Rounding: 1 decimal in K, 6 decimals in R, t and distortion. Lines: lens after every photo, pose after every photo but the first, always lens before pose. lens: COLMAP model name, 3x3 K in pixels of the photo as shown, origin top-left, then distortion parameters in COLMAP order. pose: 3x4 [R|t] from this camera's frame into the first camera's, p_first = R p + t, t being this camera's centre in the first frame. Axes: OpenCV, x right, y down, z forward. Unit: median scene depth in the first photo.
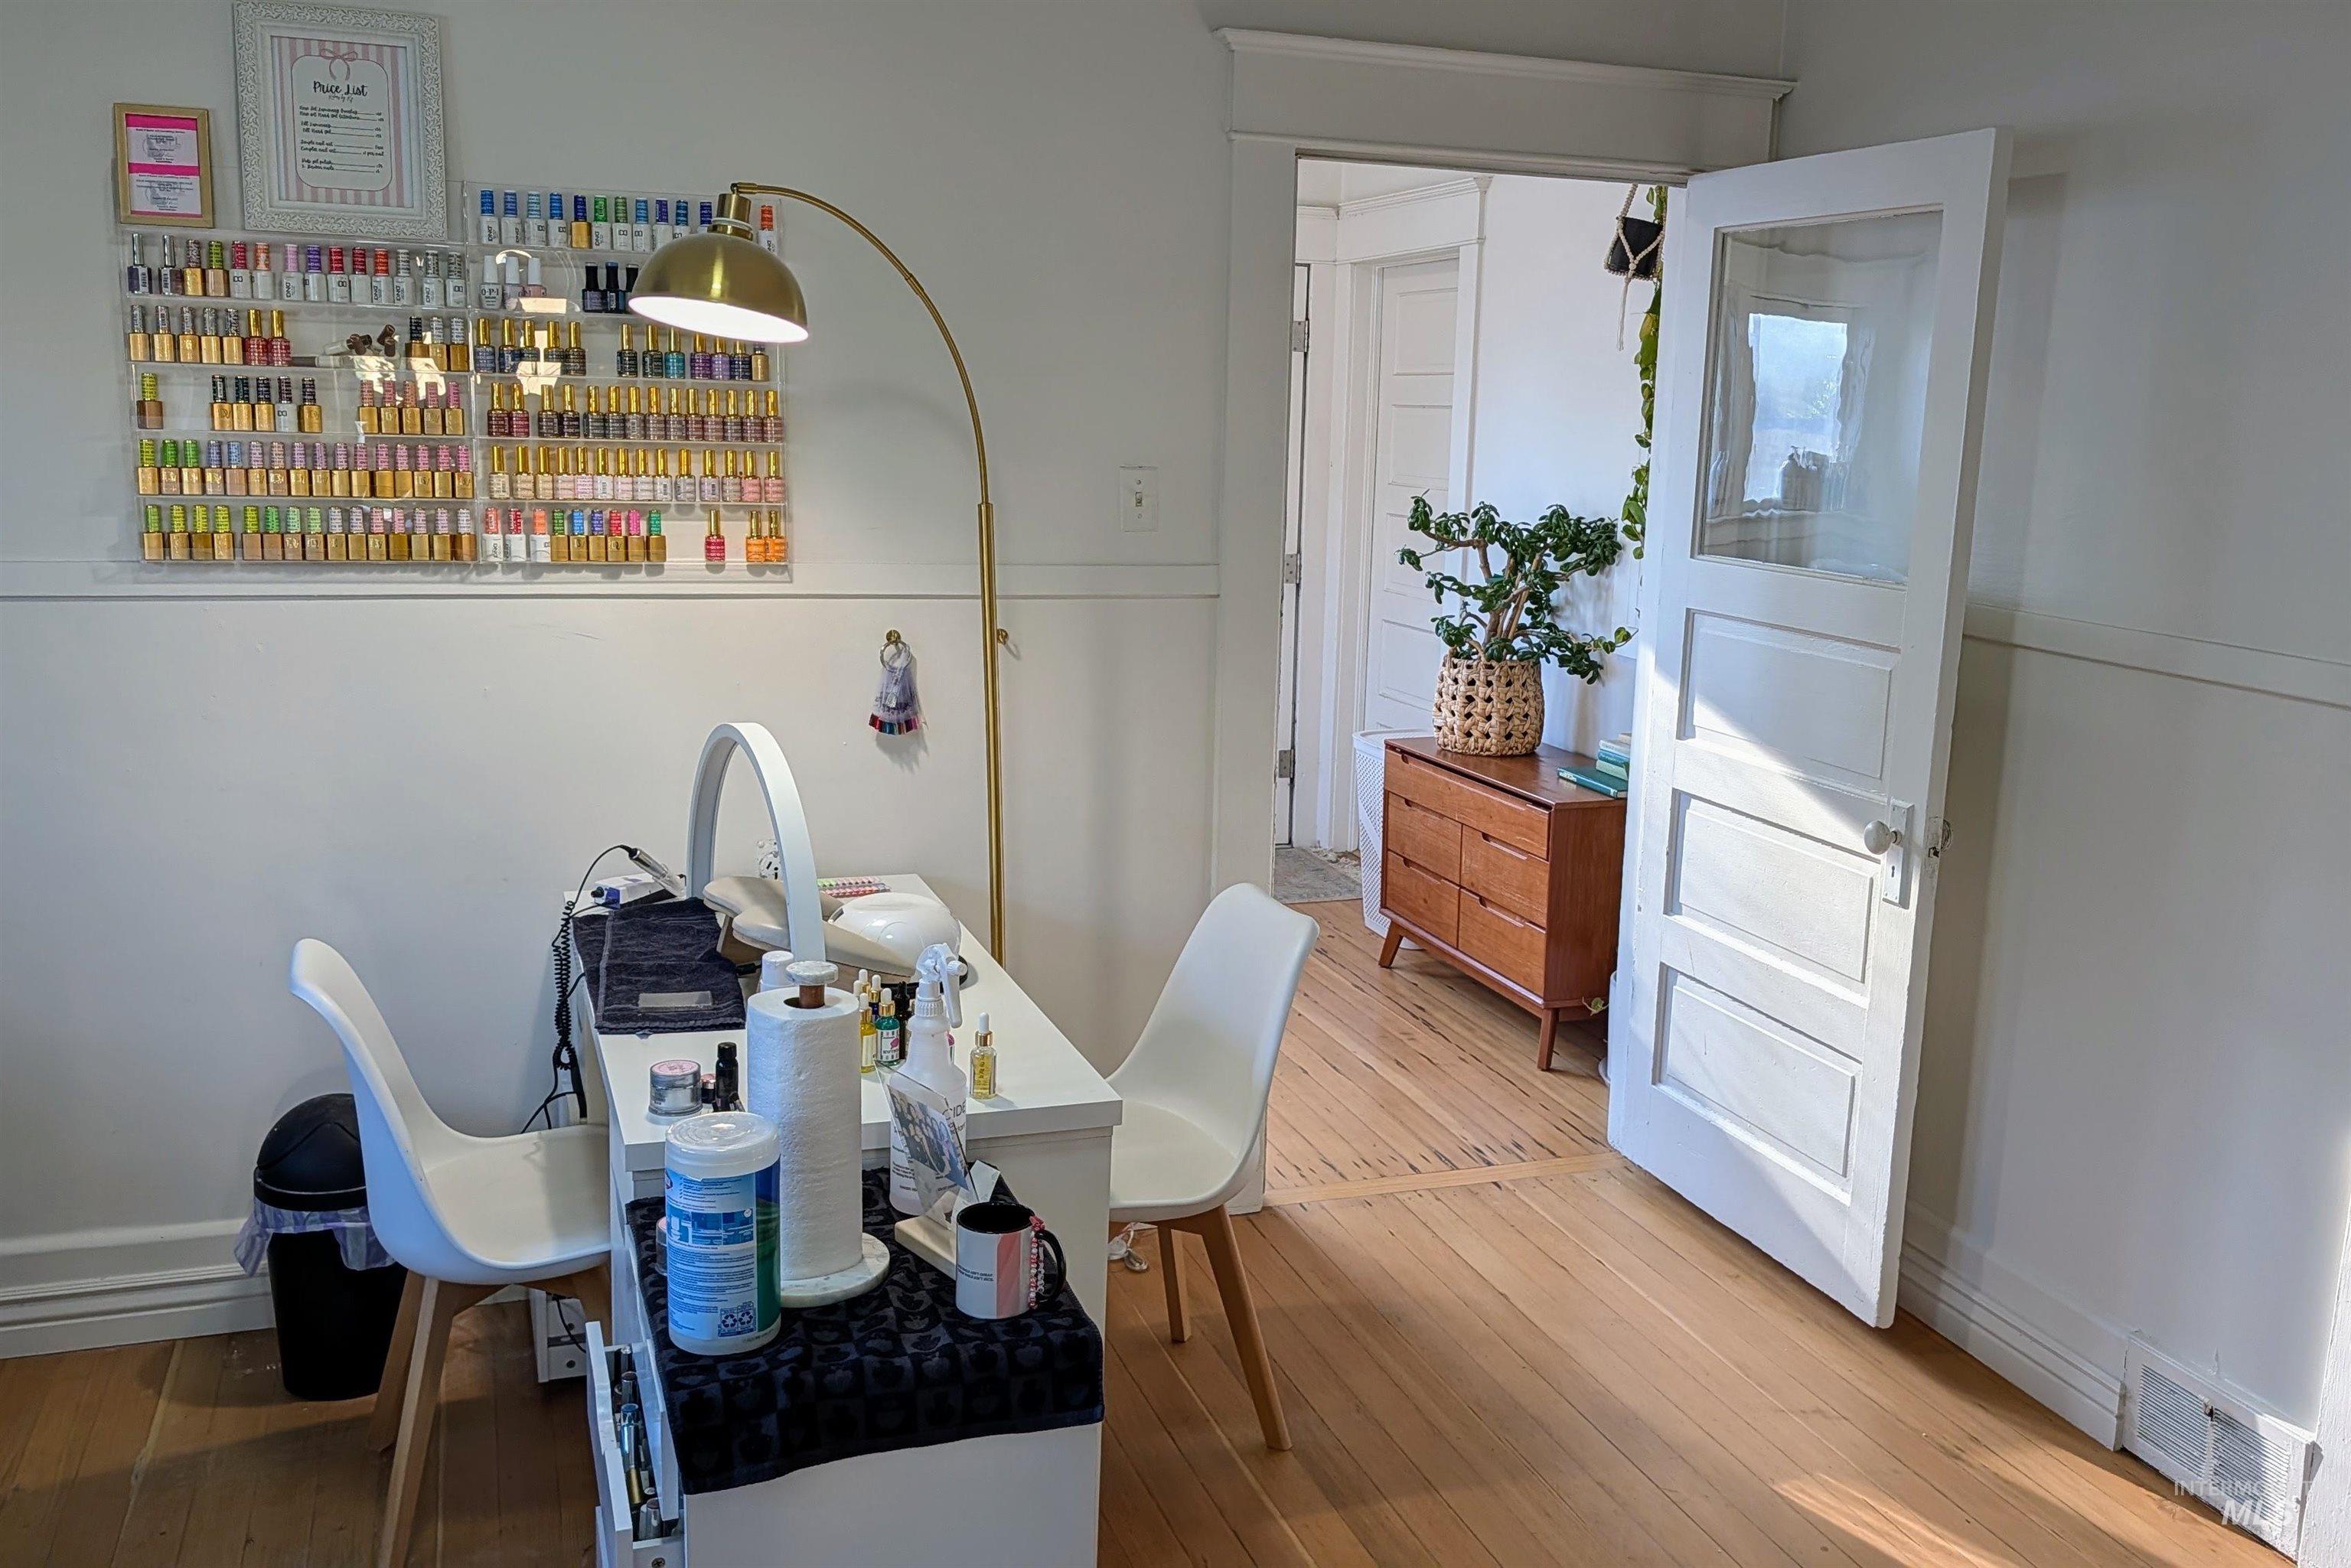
lens RADIAL K [[2029.2, 0, 1167.9], [0, 2029.2, 780.2], [0, 0, 1]] dist [0.011472, 0.000442]
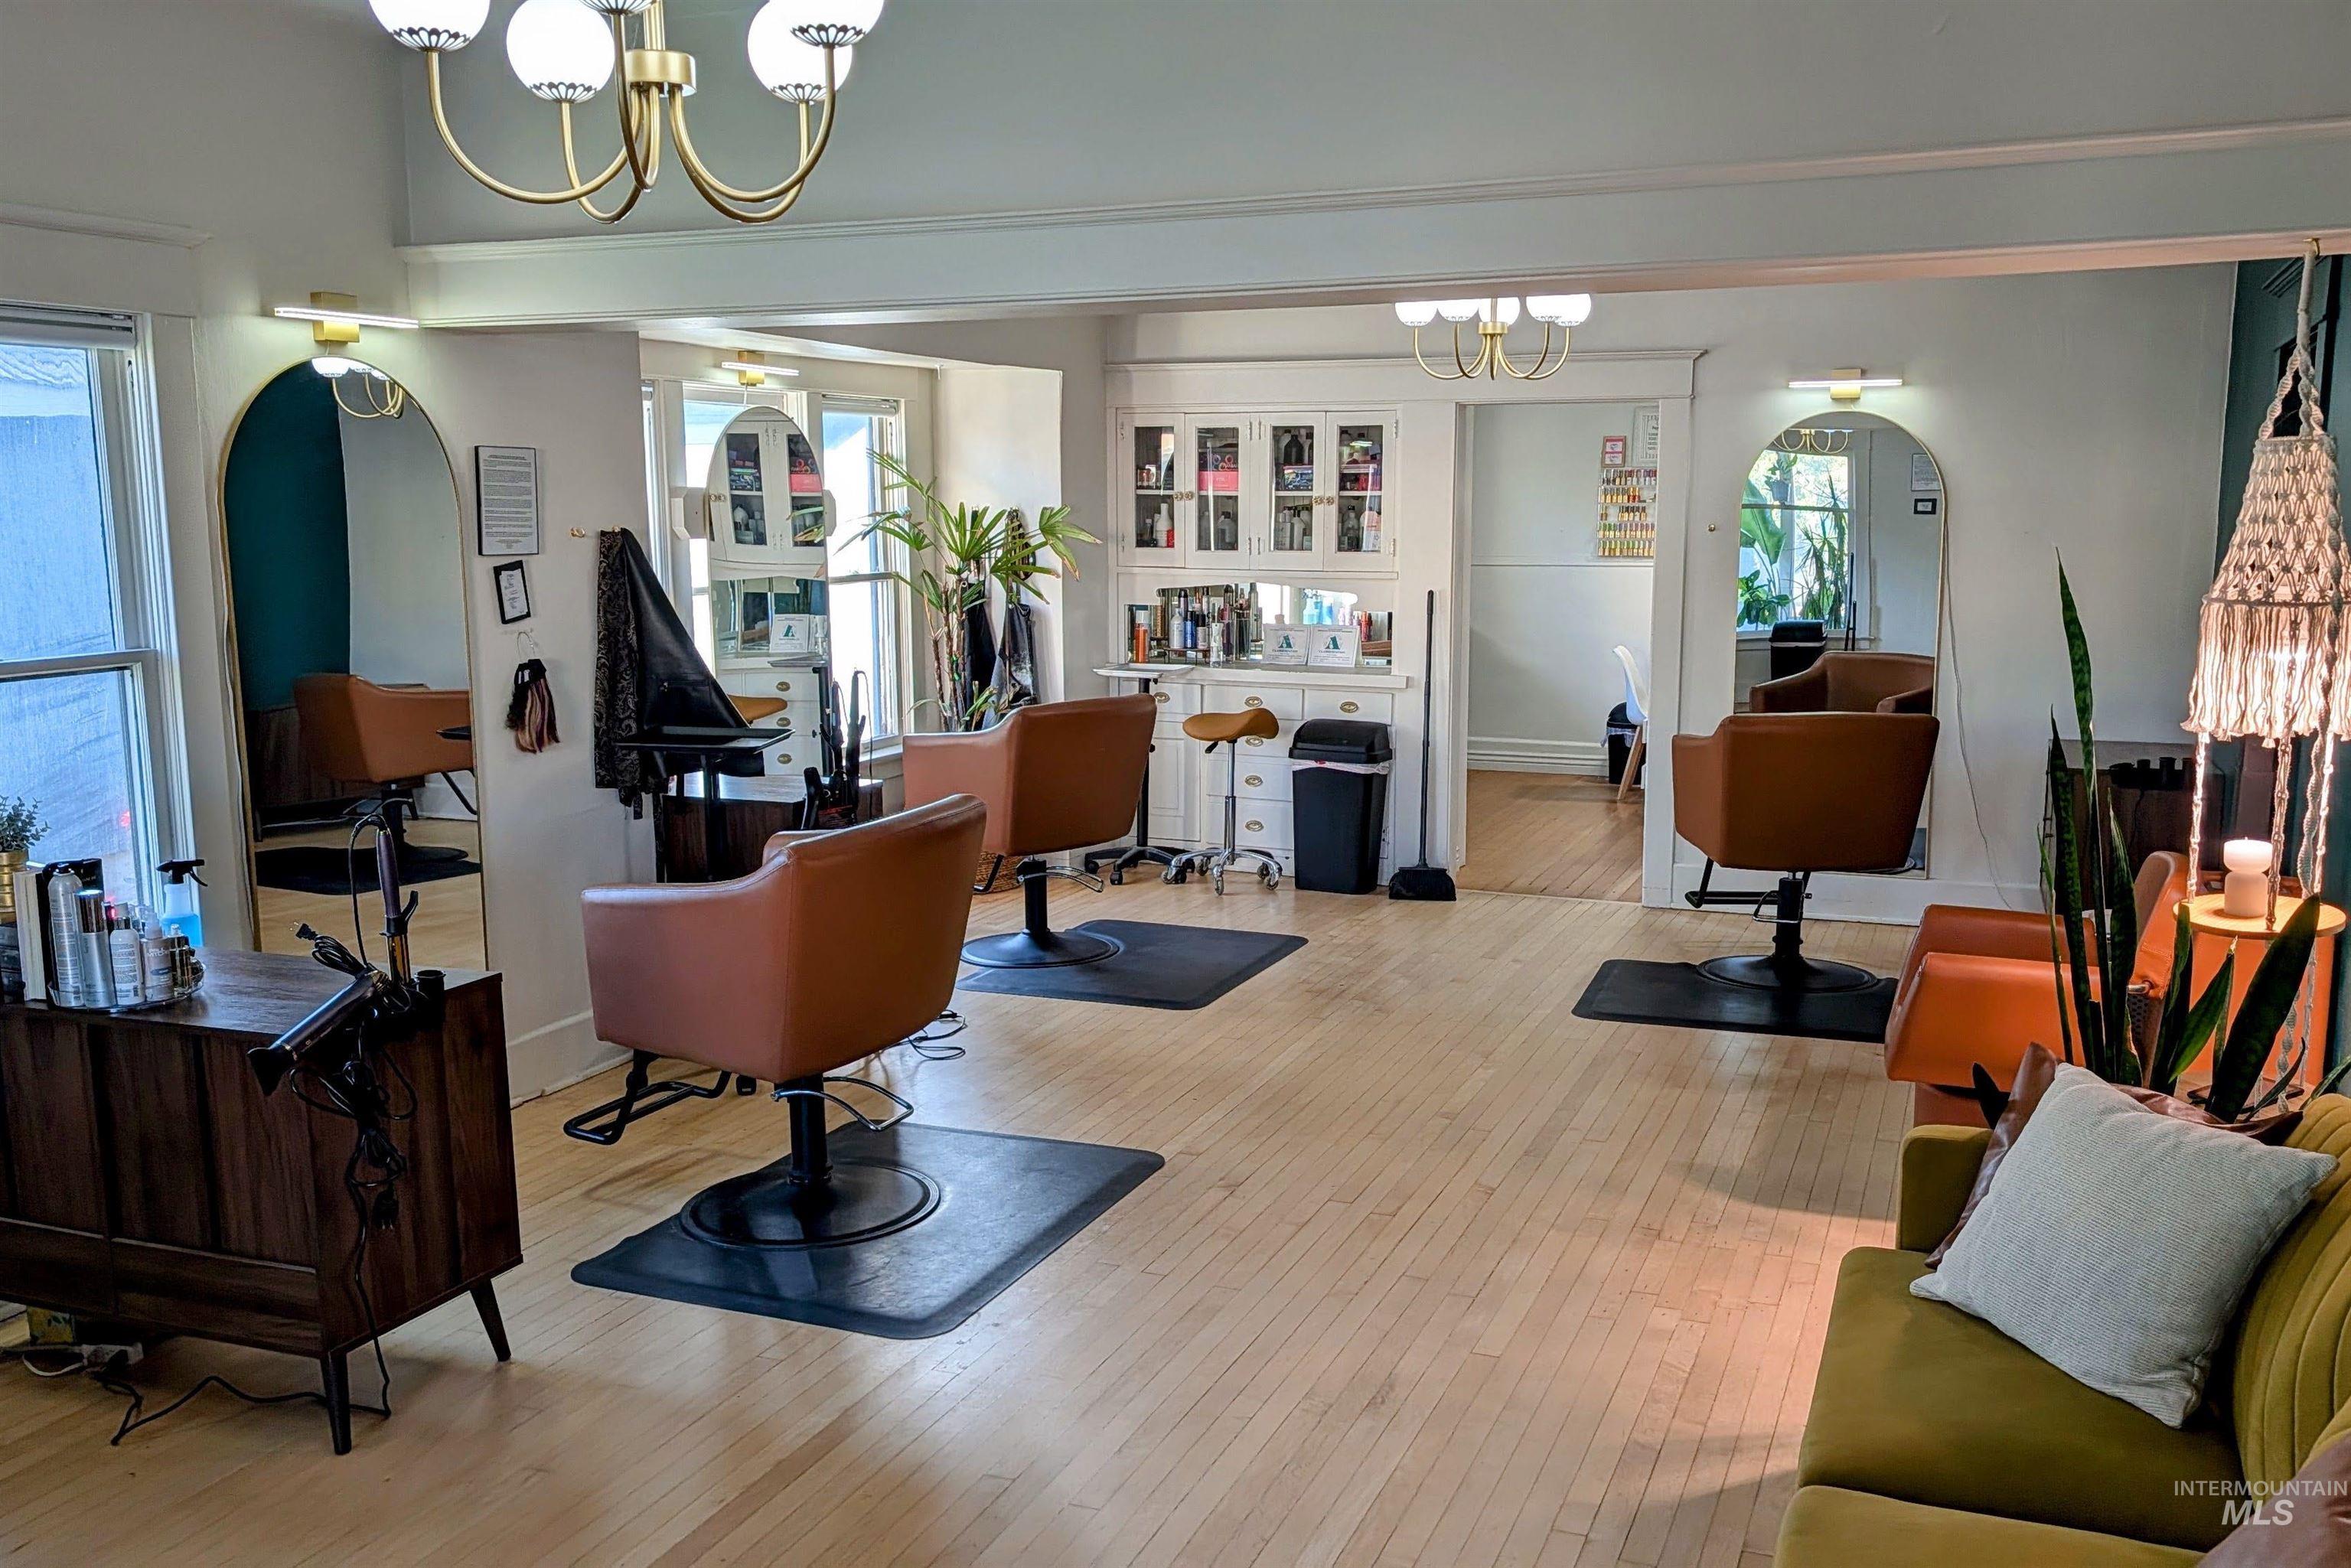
lens RADIAL K [[2029.2, 0, 1167.9], [0, 2029.2, 780.2], [0, 0, 1]] dist [0.011472, 0.000442]
pose [[0.745437, 0.068719, -0.663025, 1.408590], [-0.110089, 0.993704, -0.020780, 0.466326], [0.657423, 0.088482, 0.748309, -2.273592]]
